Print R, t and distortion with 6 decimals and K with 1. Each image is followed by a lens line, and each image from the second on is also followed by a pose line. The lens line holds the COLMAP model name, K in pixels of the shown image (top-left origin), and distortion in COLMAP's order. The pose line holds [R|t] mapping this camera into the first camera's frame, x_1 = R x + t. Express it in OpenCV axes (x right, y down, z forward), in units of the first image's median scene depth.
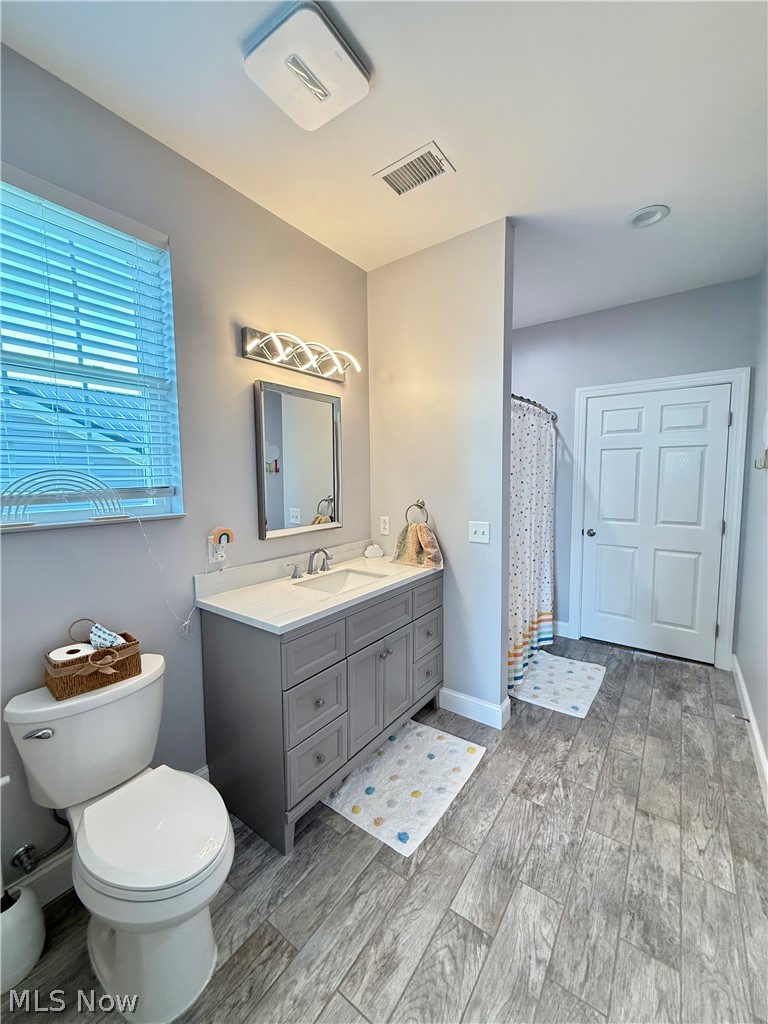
lens RADIAL K [[408.0, 0, 383.3], [0, 408.0, 511.3], [0, 0, 1]] dist [-0.000566, 0.000184]
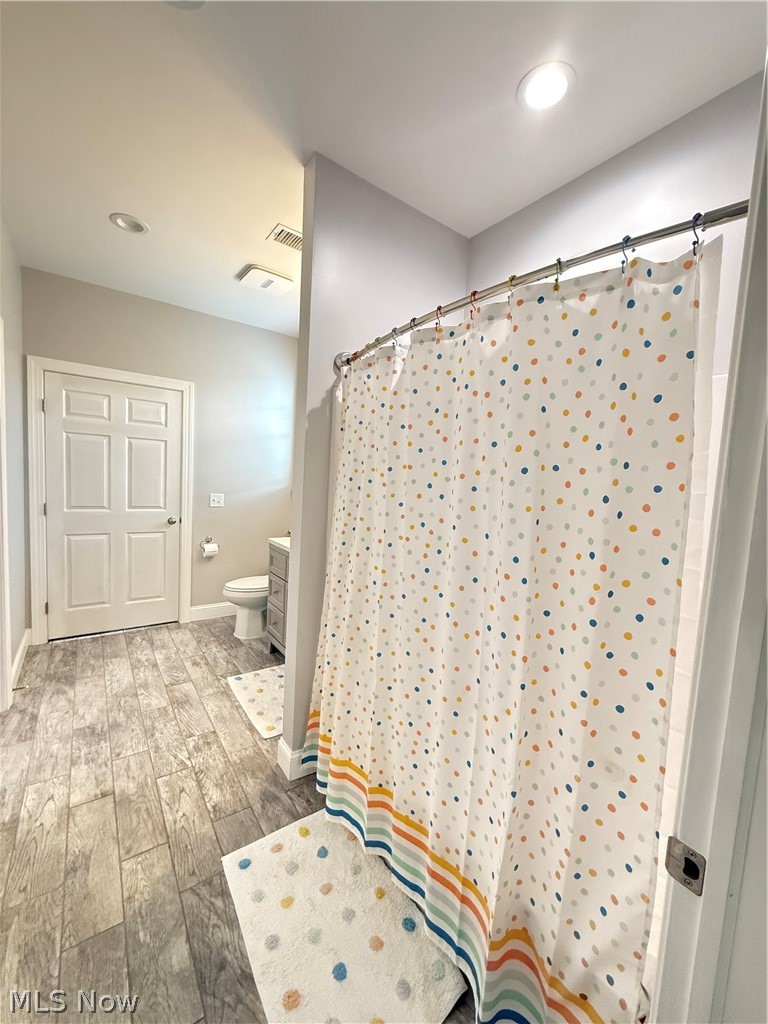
lens RADIAL K [[408.0, 0, 381.9], [0, 408.0, 510.8], [0, 0, 1]] dist [-0.000566, 0.000184]
pose [[-0.313754, 0.072927, -0.946699, 1.285357], [-0.135312, 0.983436, 0.120602, -0.161699], [0.939813, 0.165939, -0.298689, 1.766878]]
